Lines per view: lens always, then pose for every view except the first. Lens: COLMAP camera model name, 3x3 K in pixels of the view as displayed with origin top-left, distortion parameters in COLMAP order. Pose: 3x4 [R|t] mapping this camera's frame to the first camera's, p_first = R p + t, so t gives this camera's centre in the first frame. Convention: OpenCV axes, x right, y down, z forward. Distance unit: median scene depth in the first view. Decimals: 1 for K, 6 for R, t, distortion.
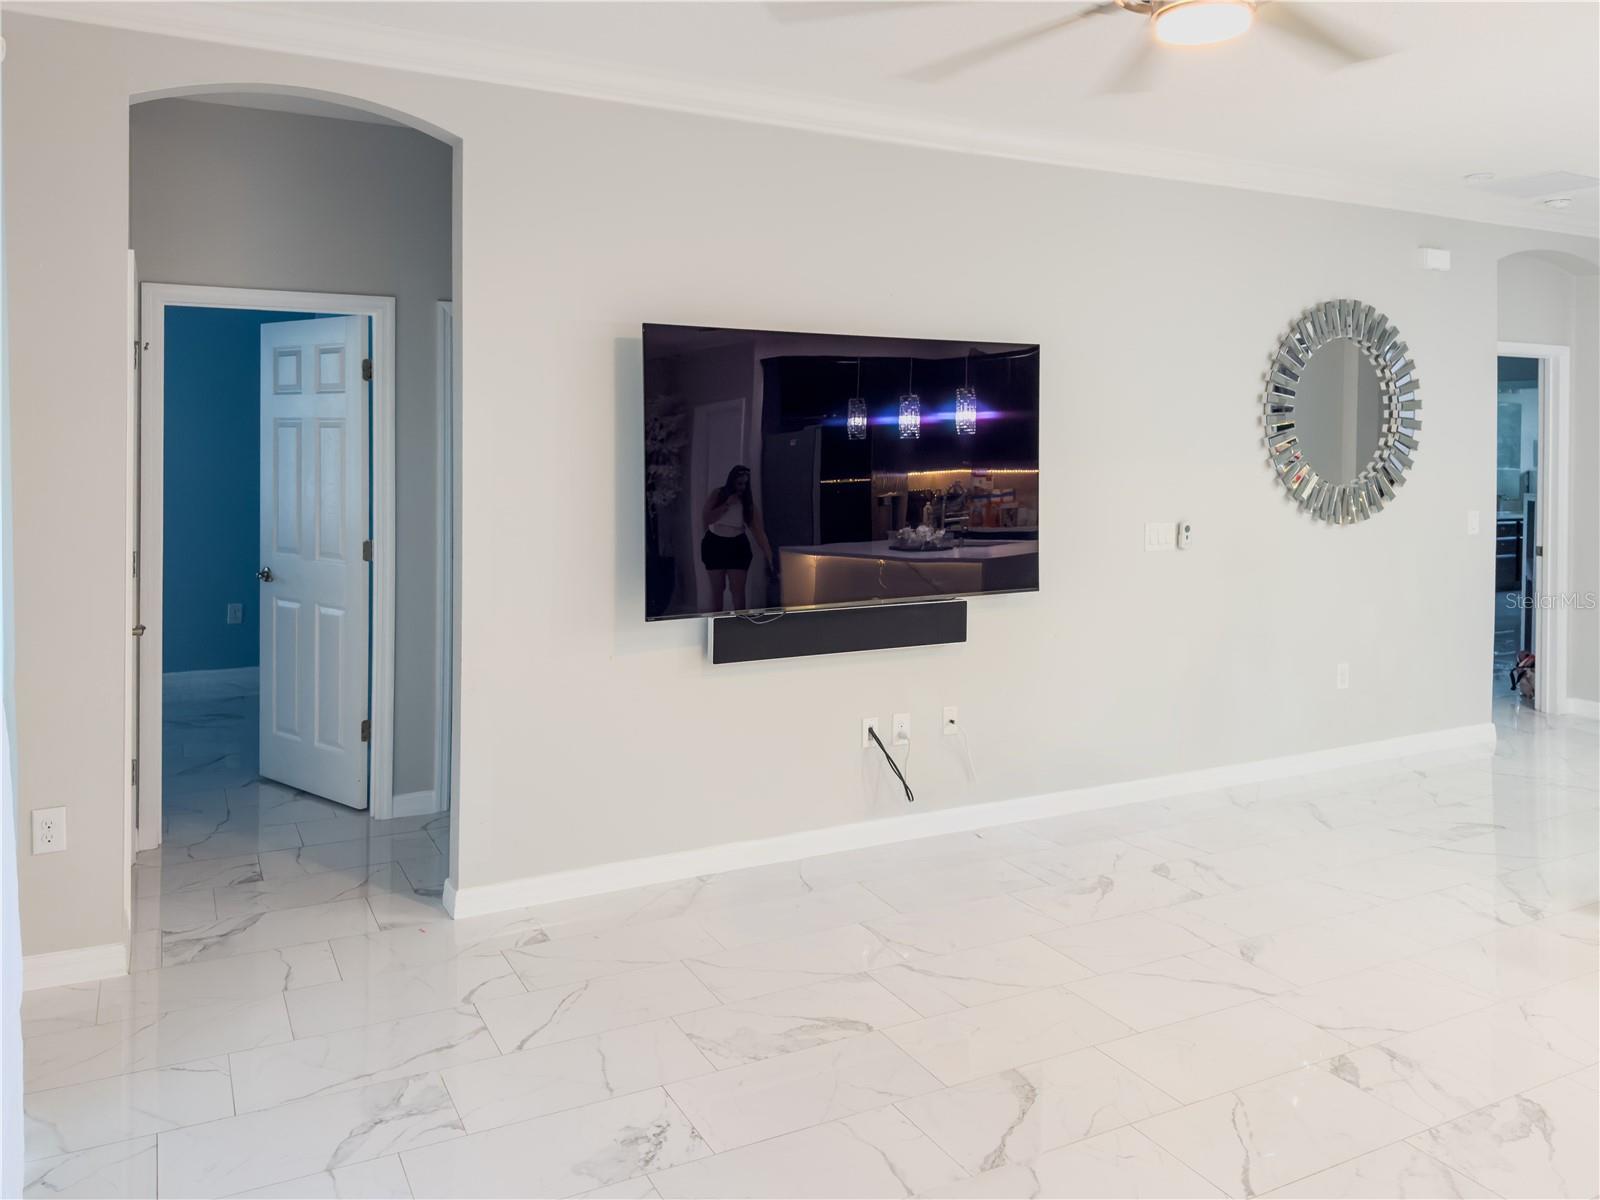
lens RADIAL K [[1161.2, 0, 806.3], [0, 1161.2, 608.8], [0, 0, 1]] dist [0.049805, -0.028473]
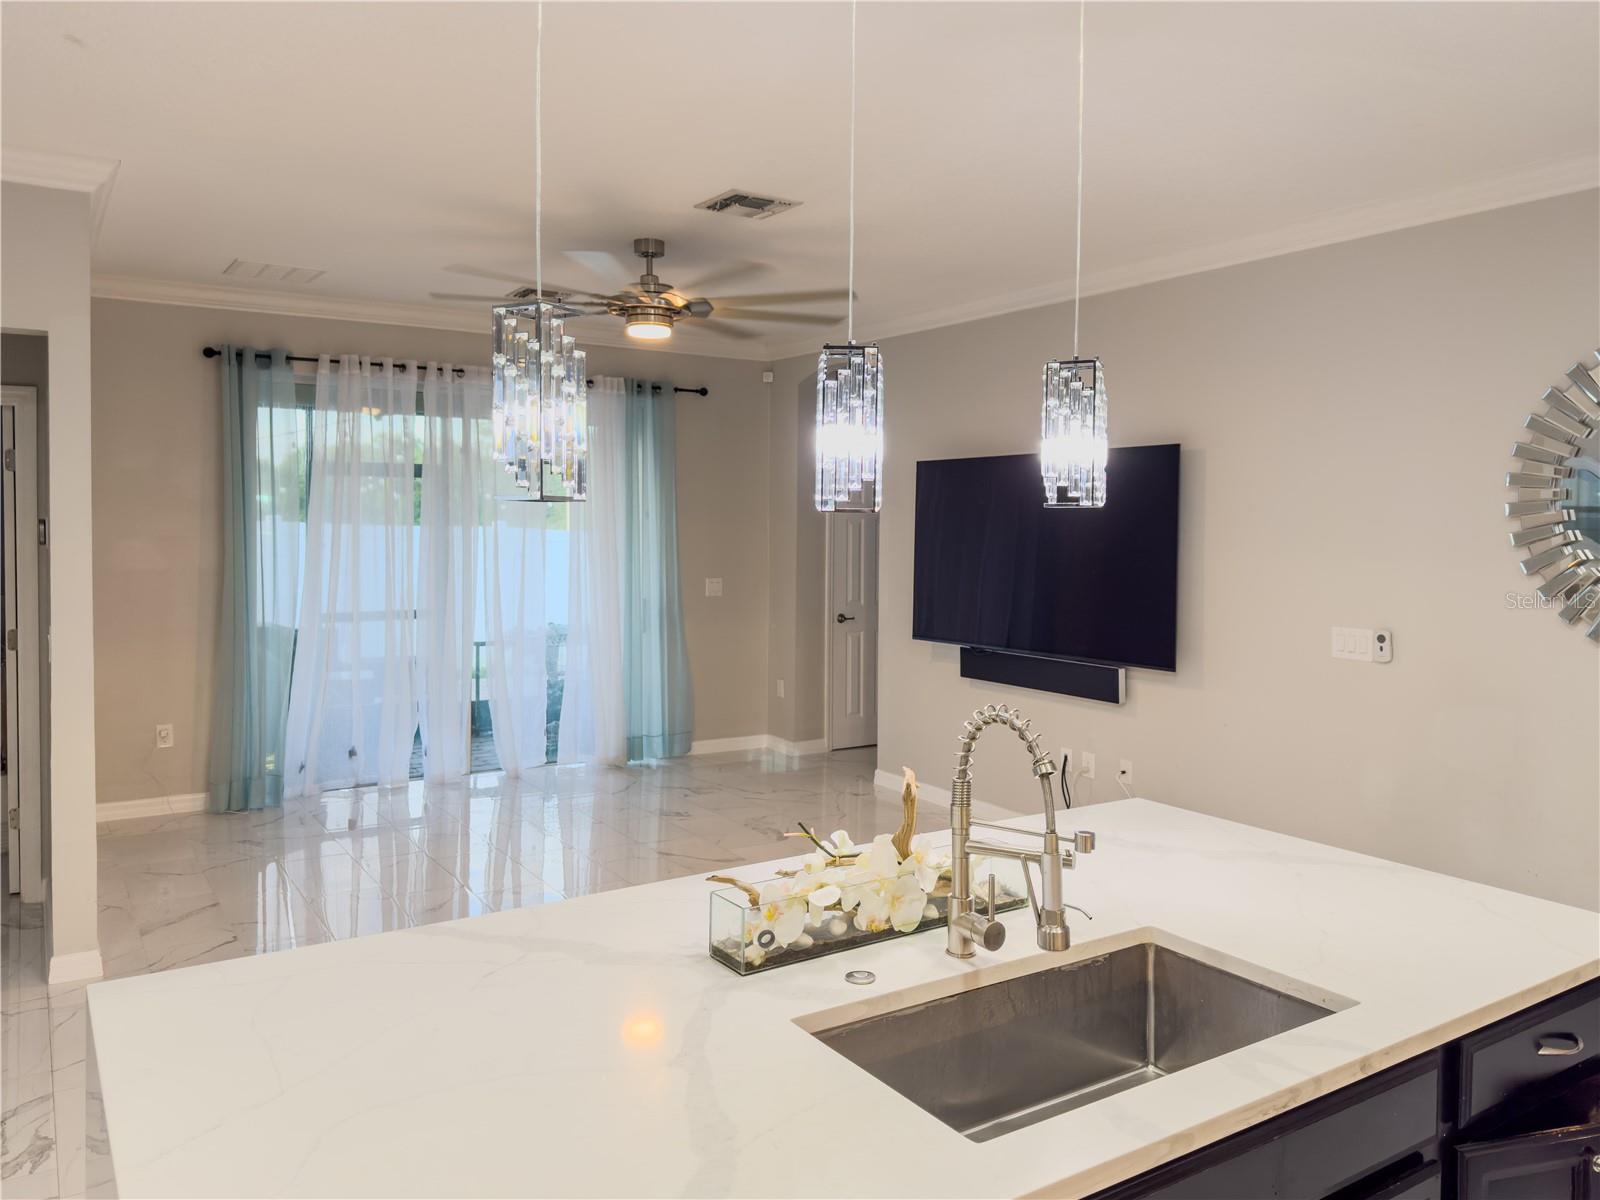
lens RADIAL K [[1161.2, 0, 831.0], [0, 1161.2, 578.9], [0, 0, 1]] dist [0.049805, -0.028473]
pose [[0.107477, 0.030483, -0.993740, 2.054288], [-0.145665, 0.989226, 0.014590, -0.116771], [0.983479, 0.143185, 0.110760, 0.836263]]
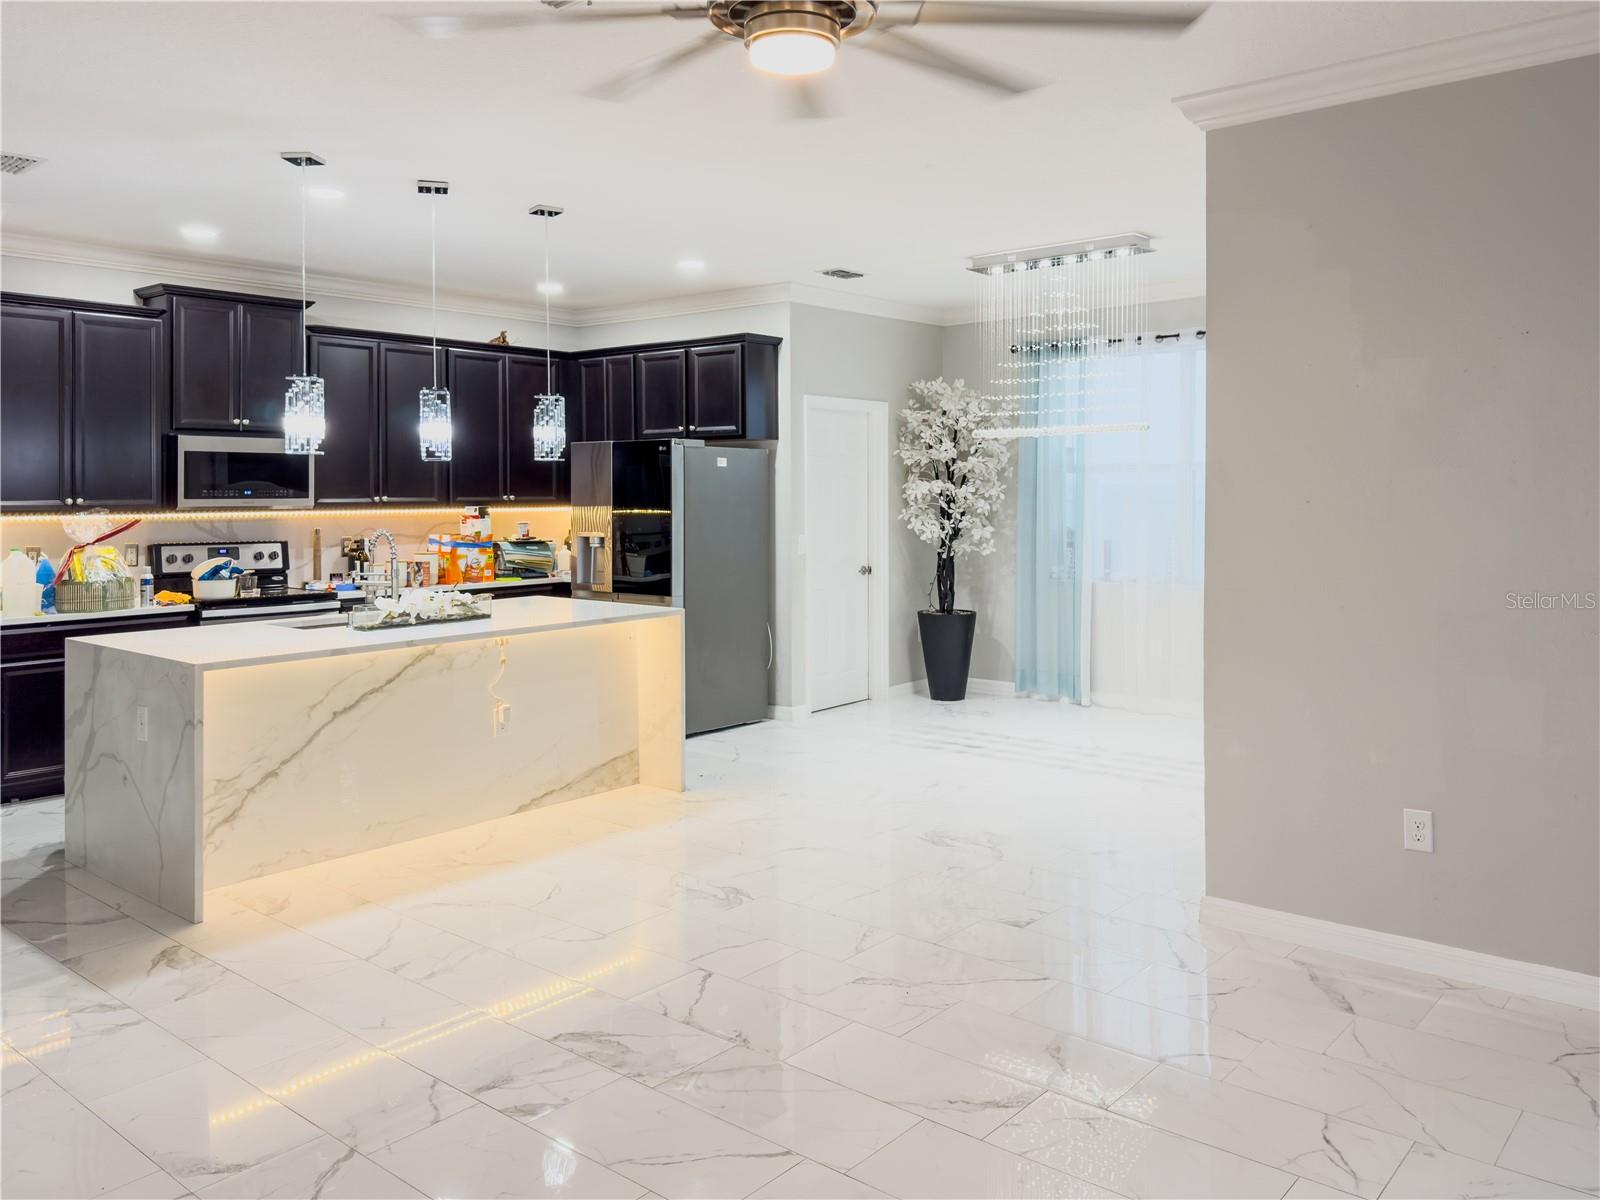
lens RADIAL K [[1225.8, 0, 810.8], [0, 1225.8, 583.8], [0, 0, 1]] dist [0.037358, -0.015855]
pose [[-0.356870, -0.088112, 0.929989, -0.539576], [0.127152, 0.981695, 0.141804, -0.153278], [-0.925460, 0.168855, -0.339133, 1.051788]]
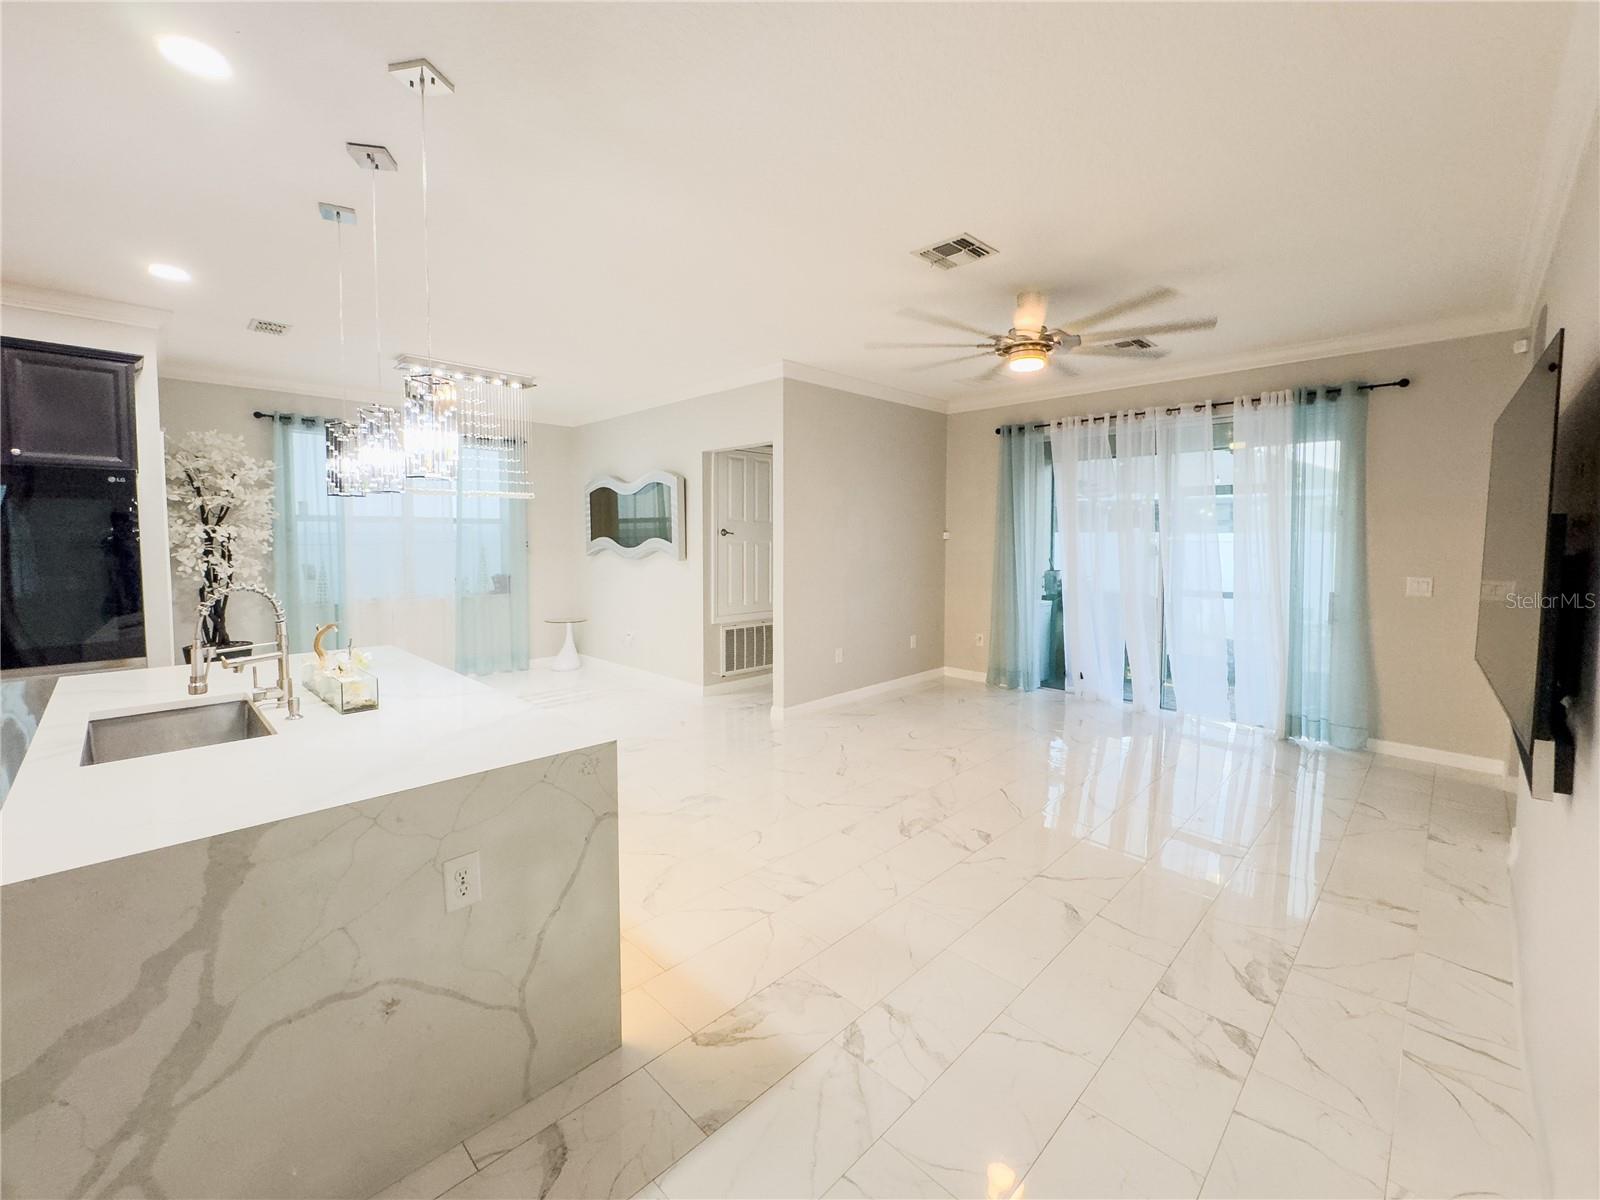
lens RADIAL K [[672.2, 0, 820.3], [0, 672.2, 611.9], [0, 0, 1]] dist [-0.004995, 0.000242]
pose [[-0.952225, 0.009851, -0.305239, 1.063450], [-0.065003, 0.970039, 0.234090, -0.229740], [0.298400, 0.242748, -0.923055, 1.868525]]
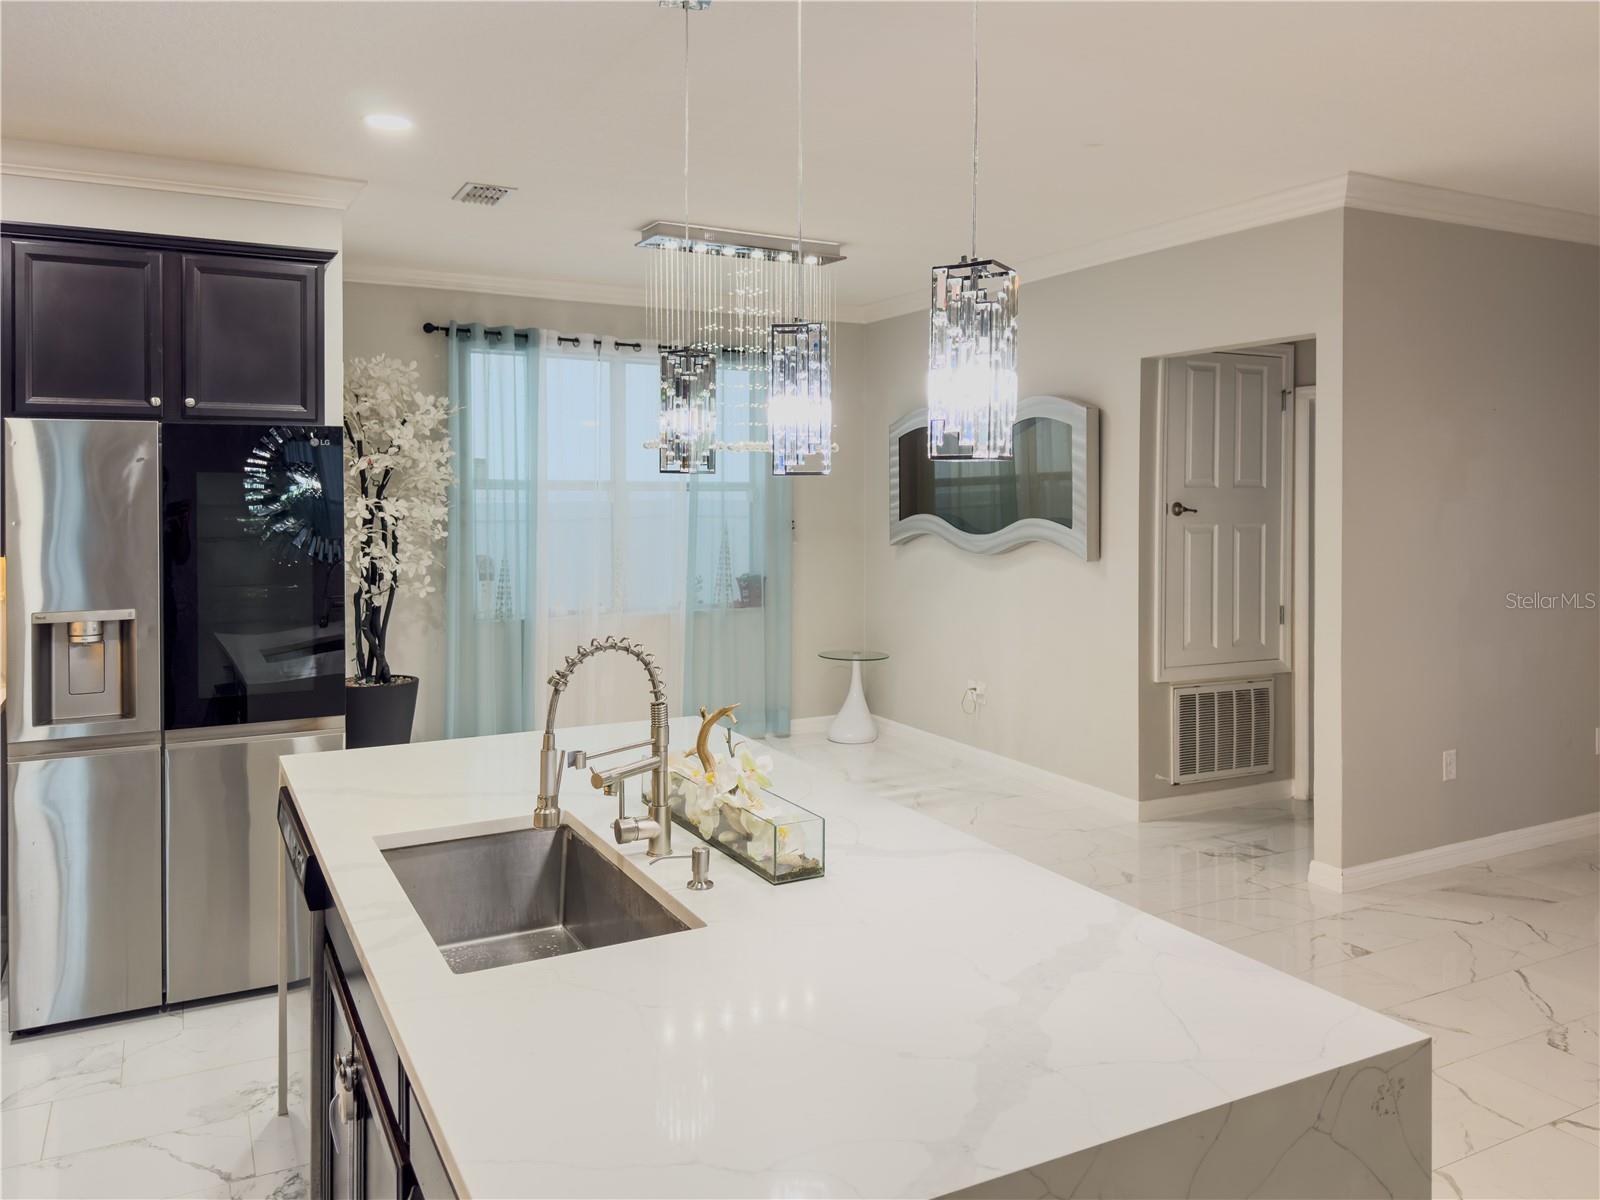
lens RADIAL K [[1161.2, 0, 782.6], [0, 1161.2, 588.6], [0, 0, 1]] dist [0.049805, -0.028473]
pose [[-0.999686, -0.022453, 0.011121, 1.352306], [-0.019458, 0.975314, 0.219963, -0.244668], [-0.015785, 0.219677, -0.975445, 1.693629]]
